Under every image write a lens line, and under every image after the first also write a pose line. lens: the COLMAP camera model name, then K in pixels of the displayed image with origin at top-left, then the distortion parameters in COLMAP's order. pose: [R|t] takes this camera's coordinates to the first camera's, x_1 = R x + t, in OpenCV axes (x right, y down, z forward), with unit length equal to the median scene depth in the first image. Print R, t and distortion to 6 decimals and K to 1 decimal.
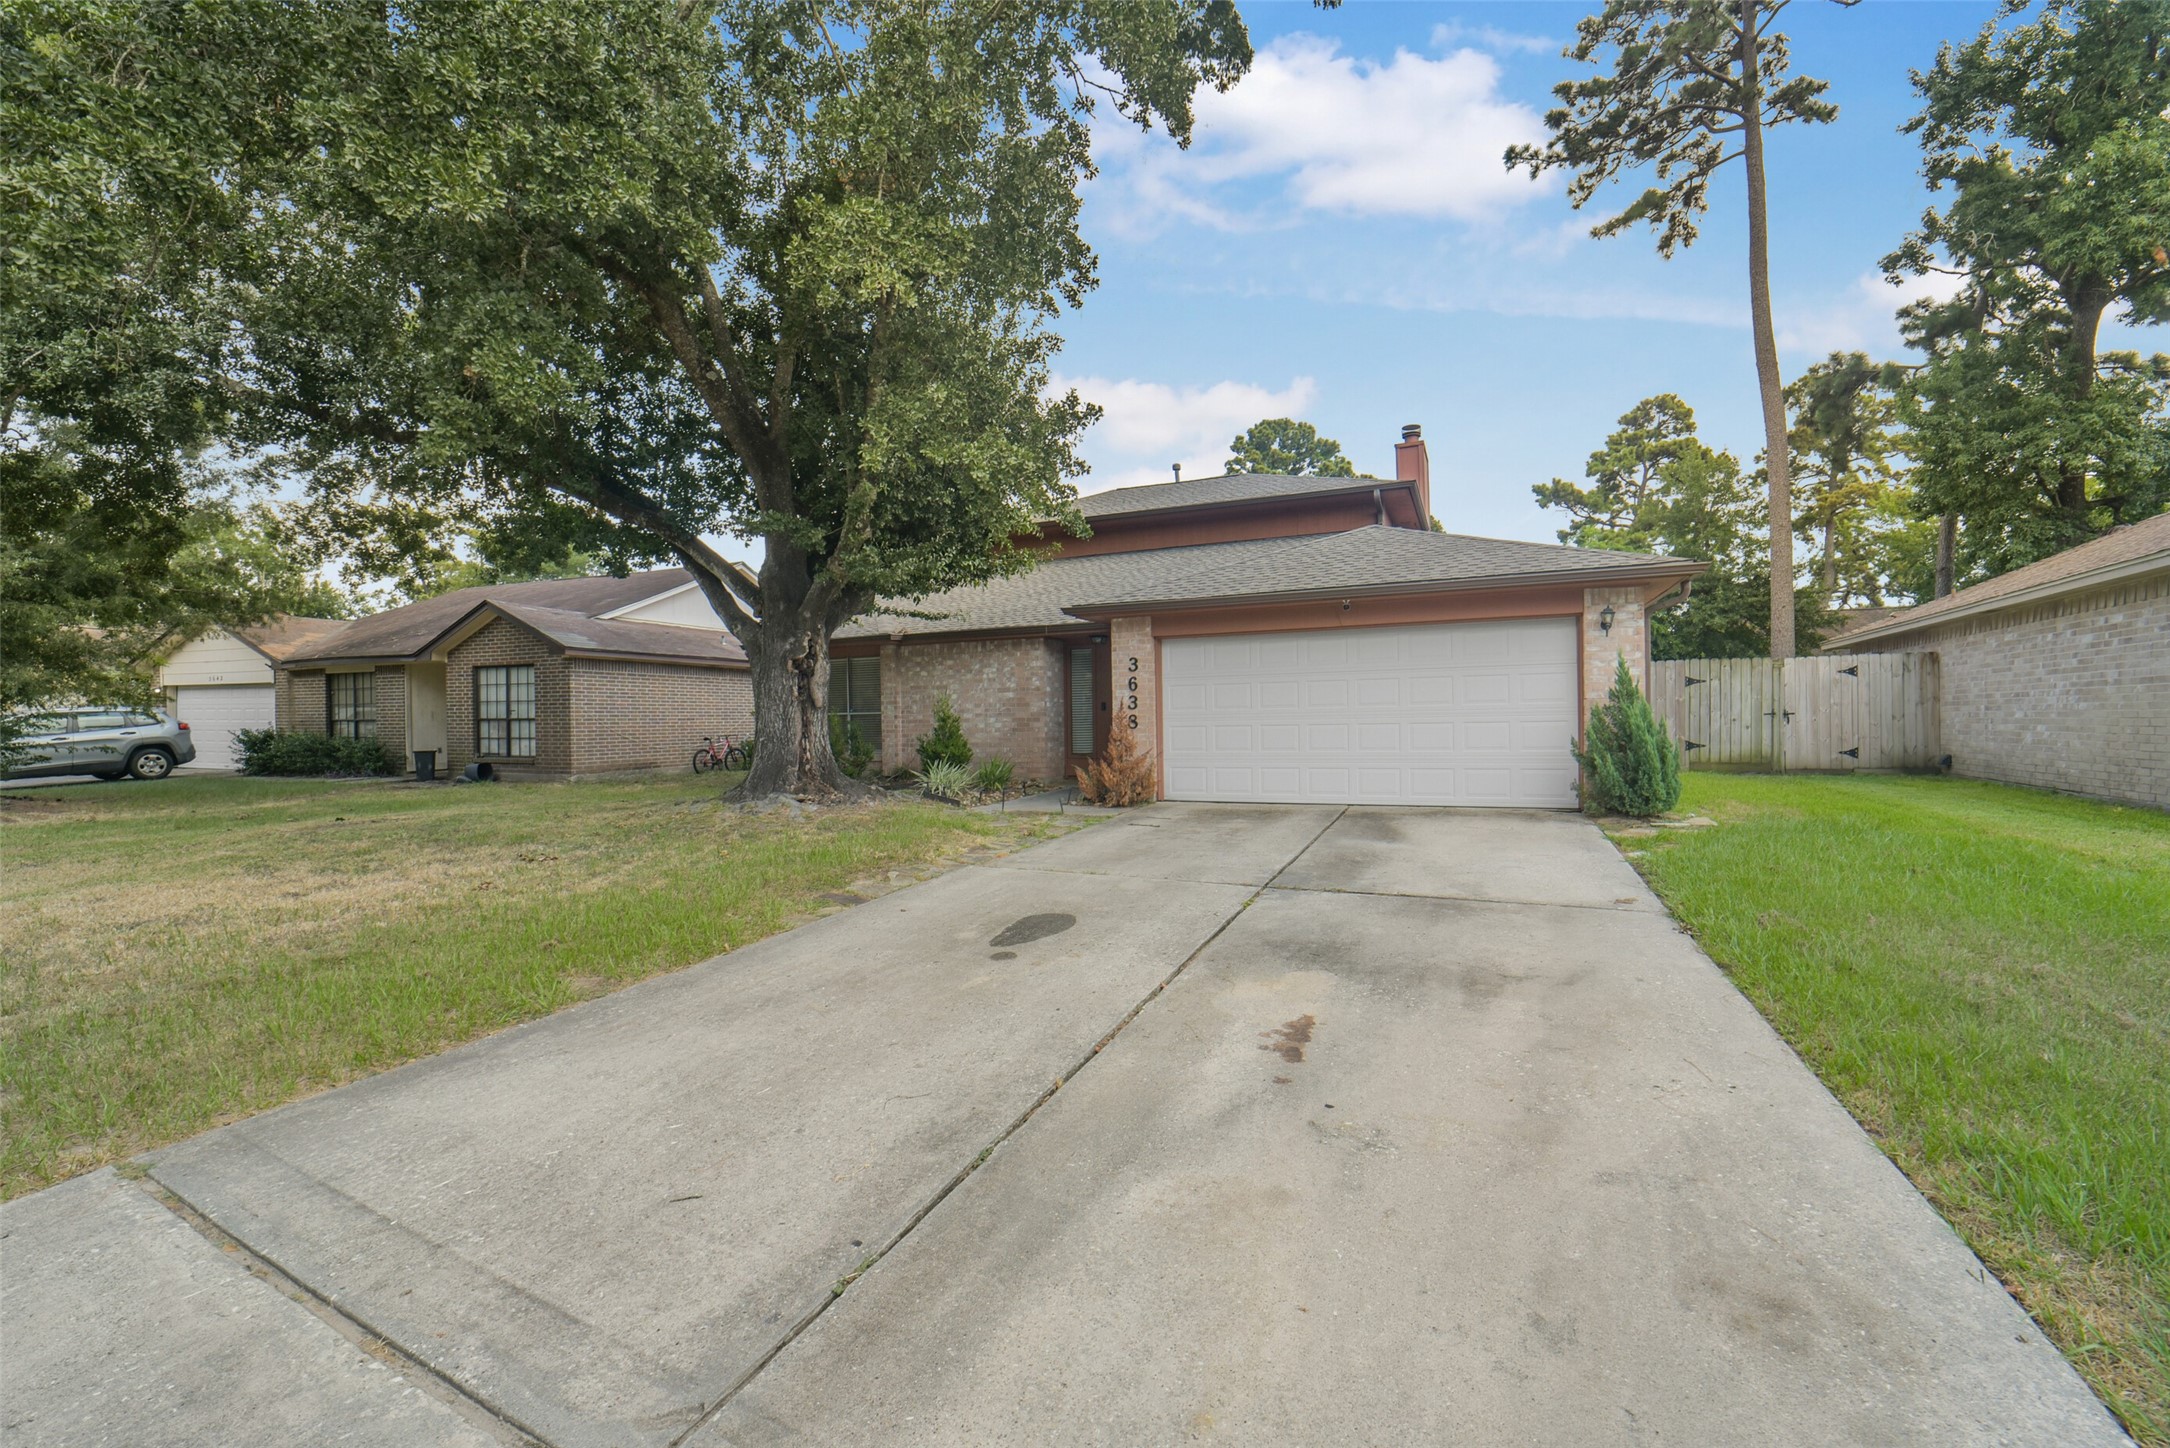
lens RADIAL K [[862.3, 0, 1102.1], [0, 862.3, 727.6], [0, 0, 1]] dist [-0.043553, 0.012576]
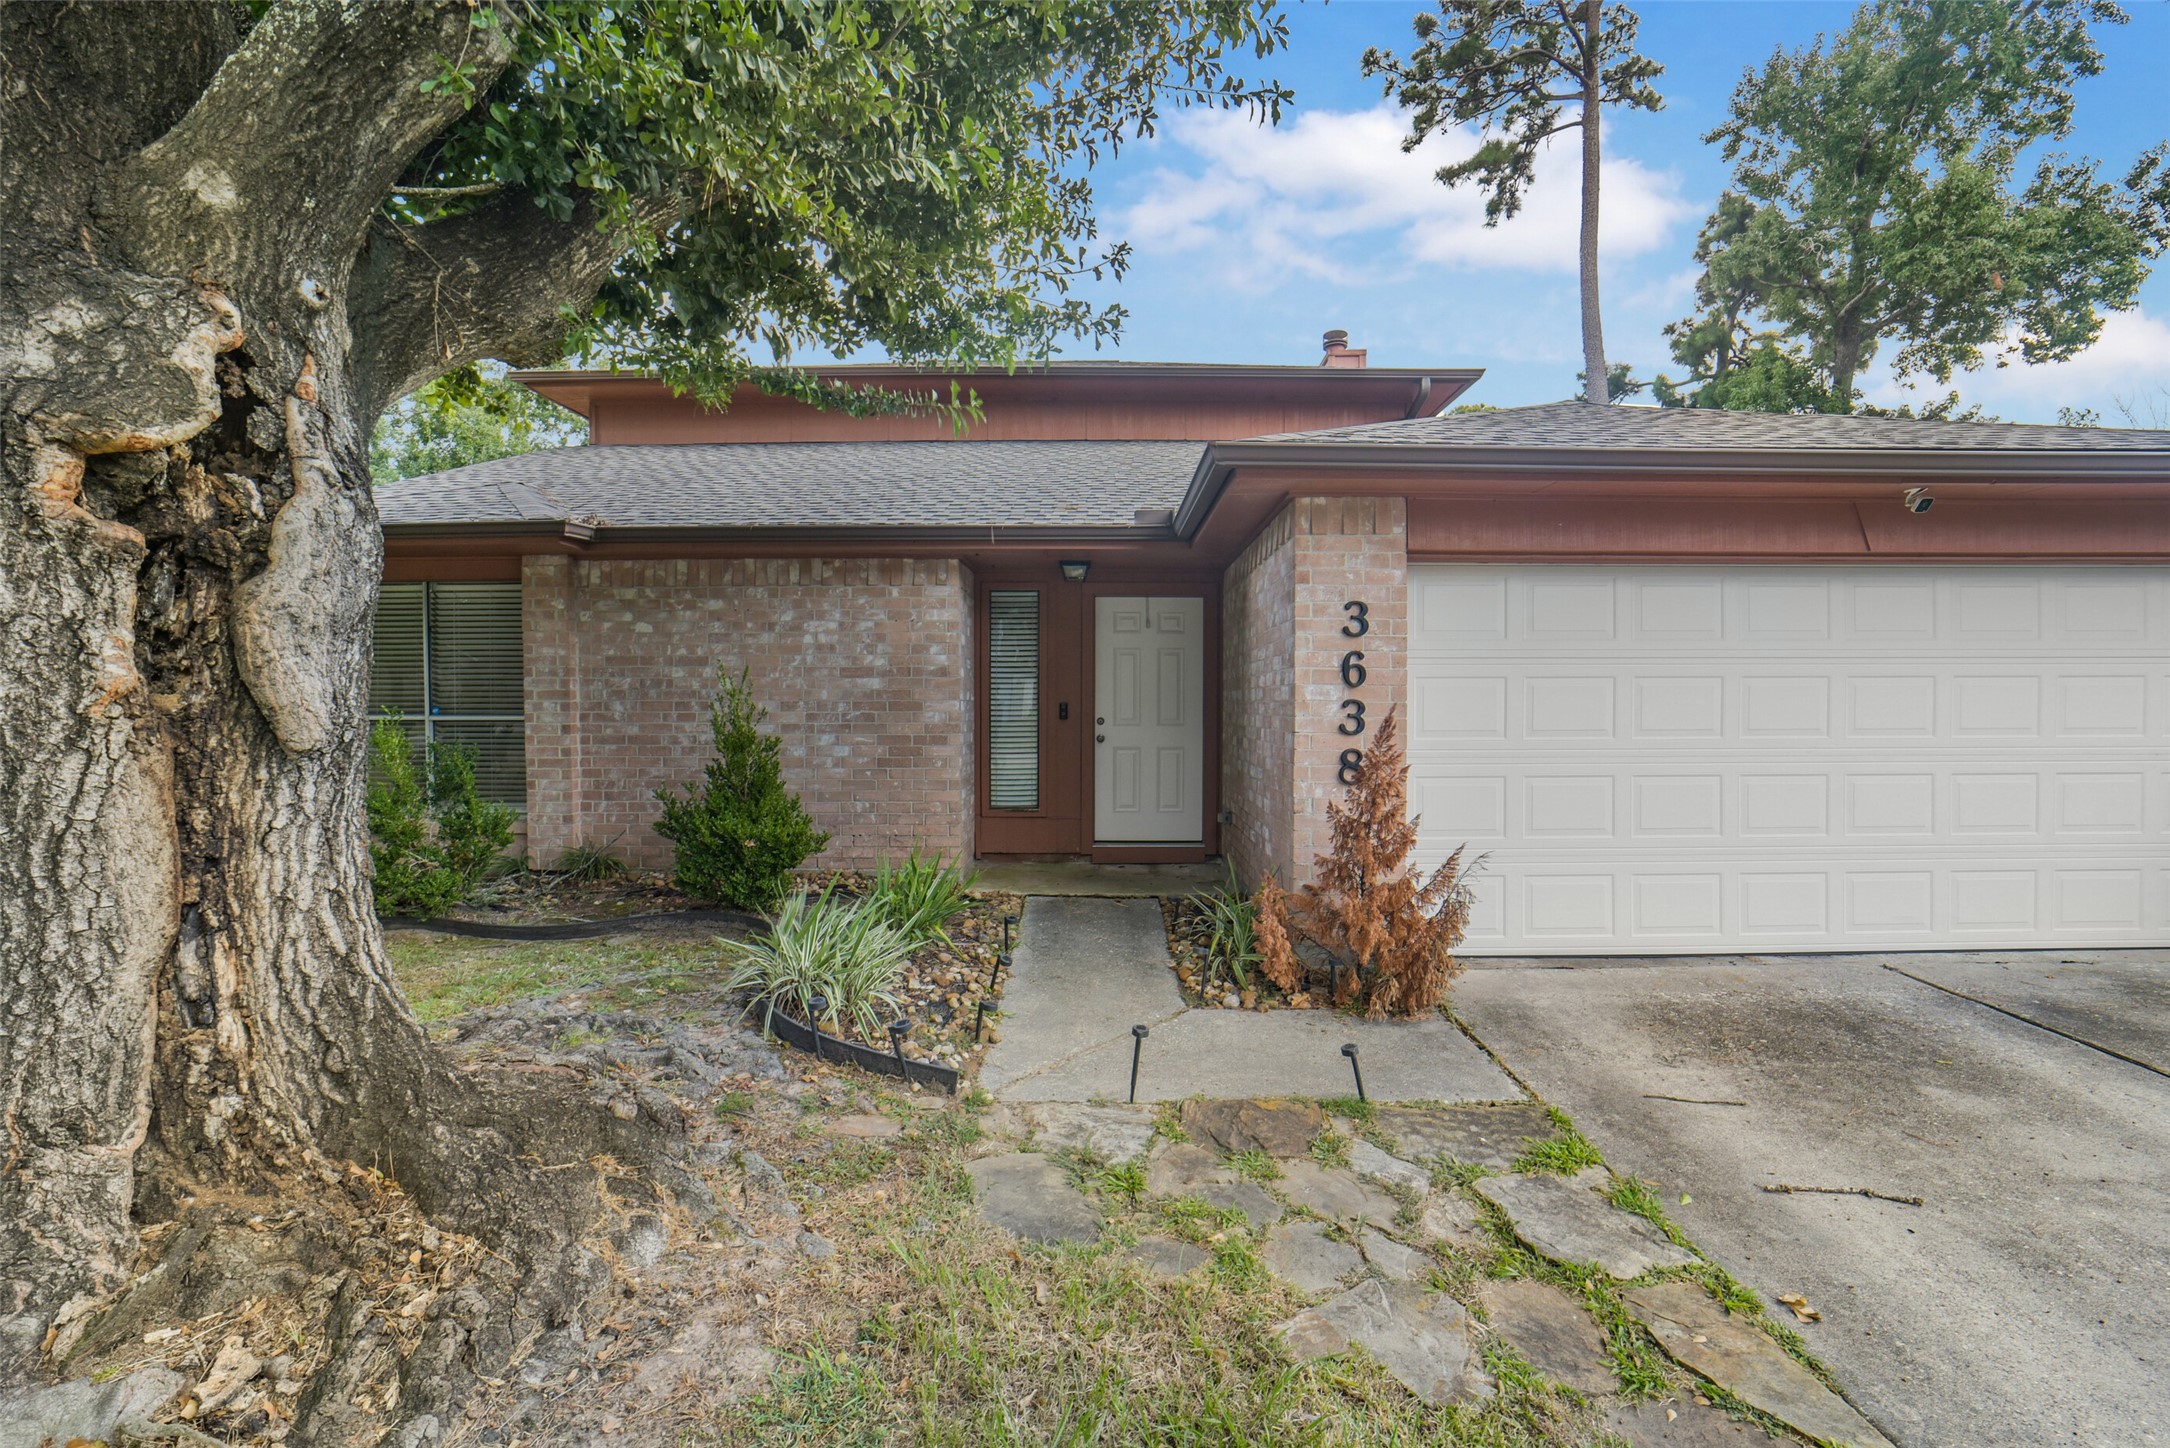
lens RADIAL K [[862.3, 0, 1102.1], [0, 862.3, 727.6], [0, 0, 1]] dist [-0.043553, 0.012576]
pose [[0.917052, 0.002026, 0.398763, -0.151959], [-0.008852, 0.999844, 0.015278, -0.020057], [-0.398669, -0.017540, 0.916927, 0.475632]]
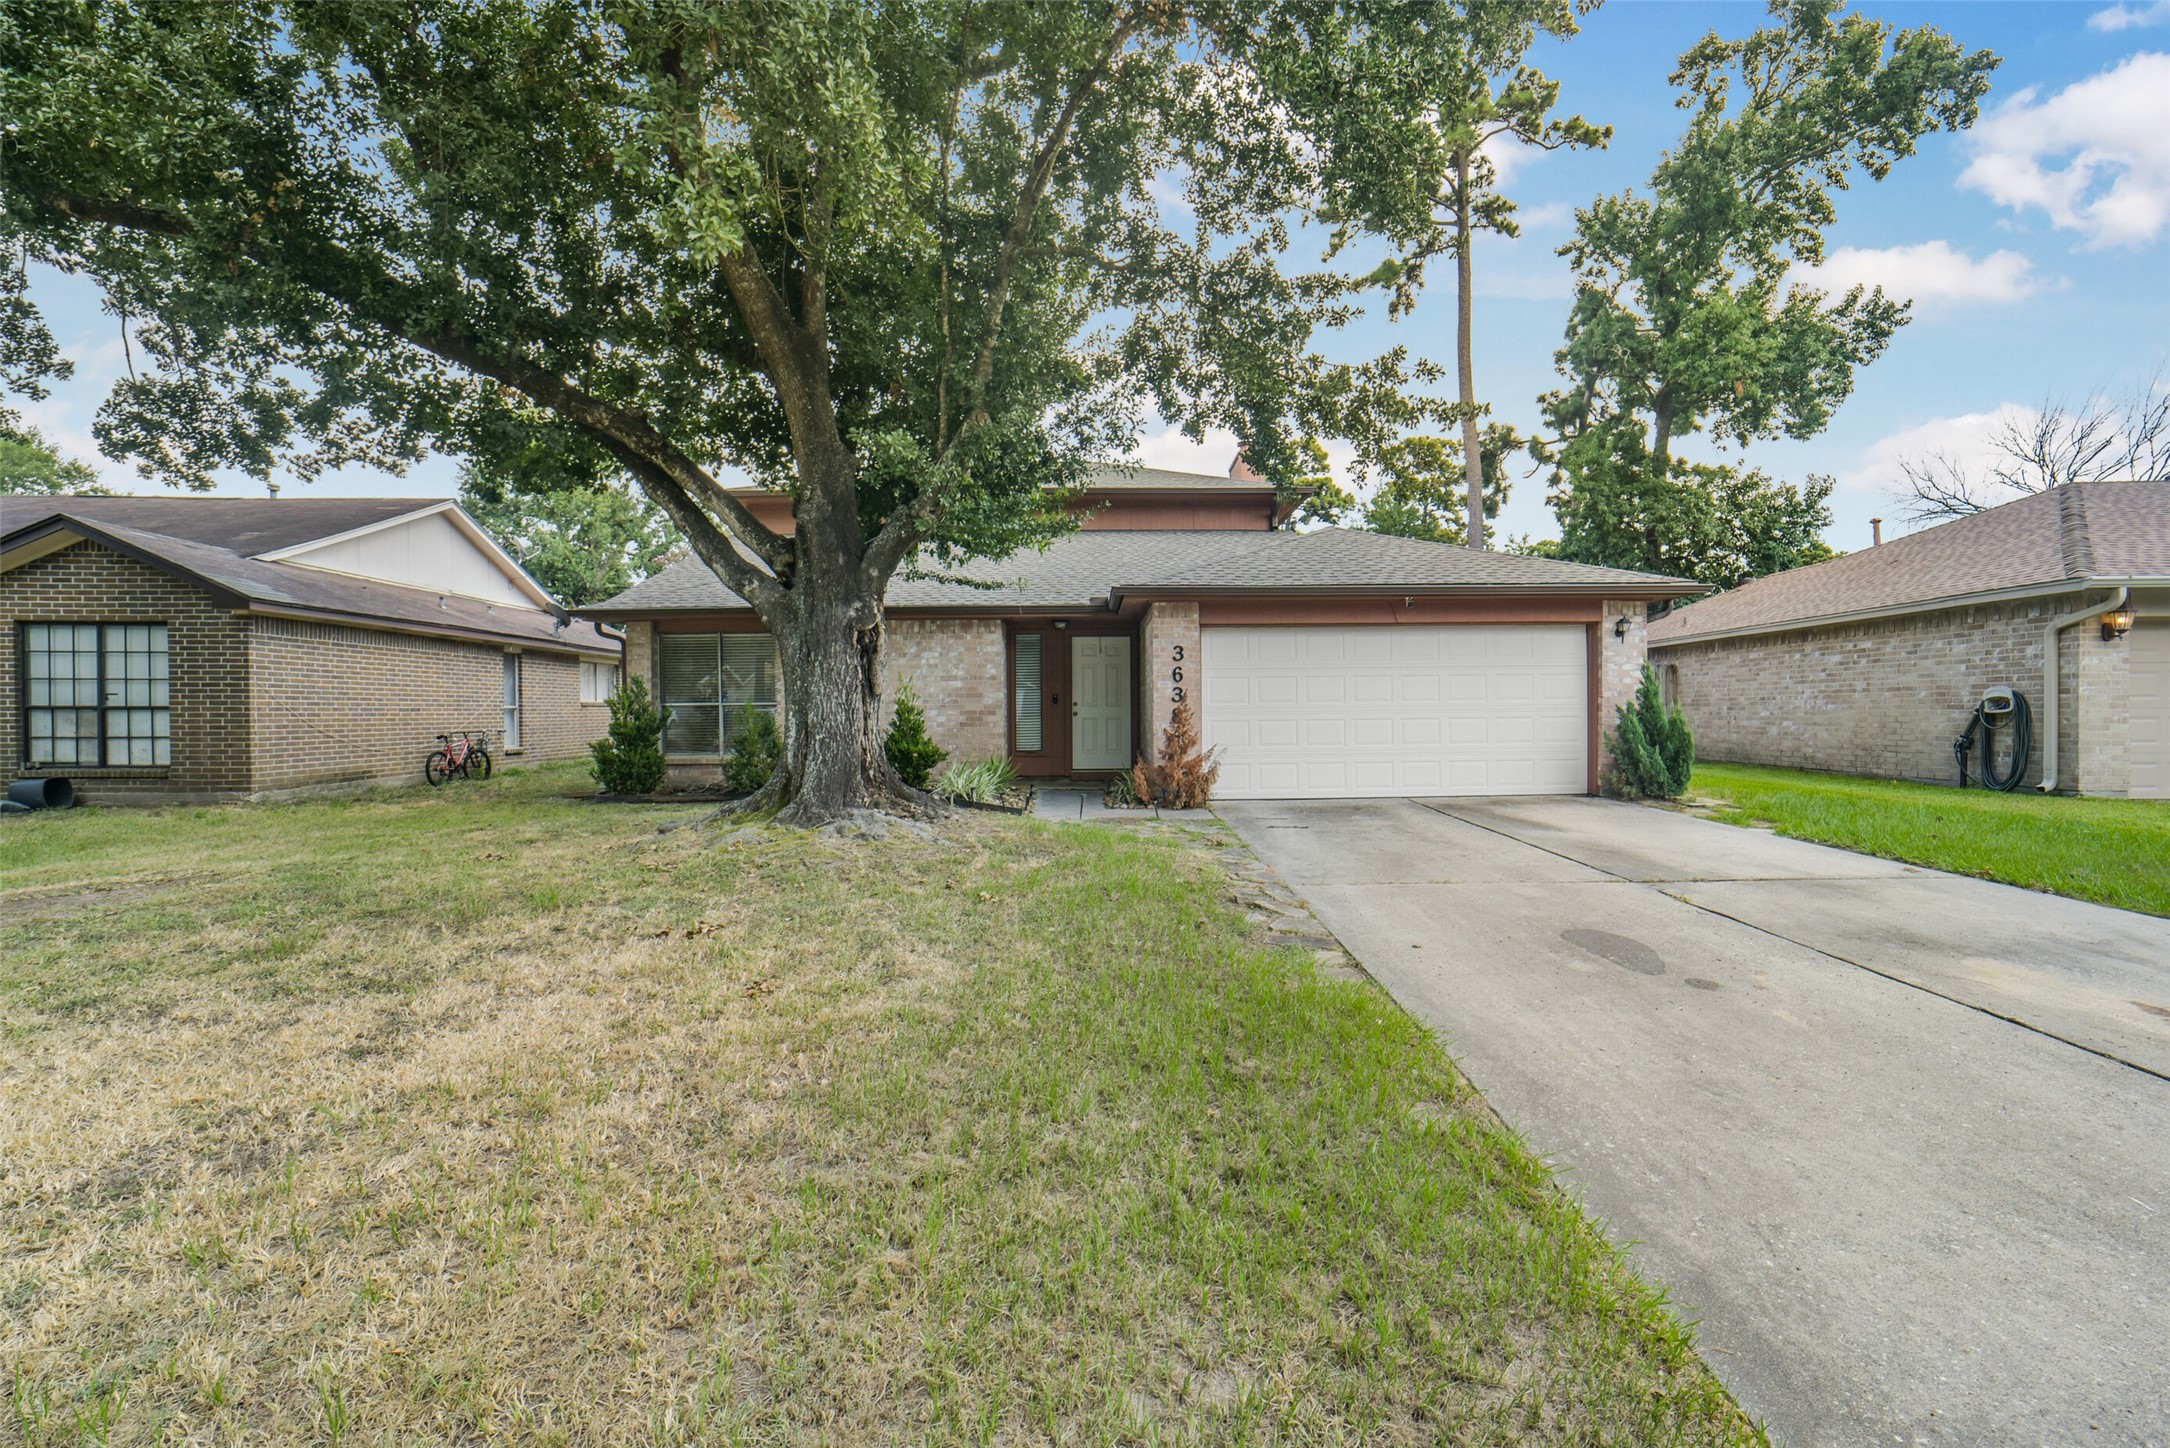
lens RADIAL K [[862.3, 0, 1102.1], [0, 862.3, 727.6], [0, 0, 1]] dist [-0.043553, 0.012576]
pose [[0.911476, -0.000794, 0.411353, -0.285787], [-0.001168, 0.999989, 0.004520, 0.001513], [-0.411352, -0.004600, 0.911465, 0.134453]]
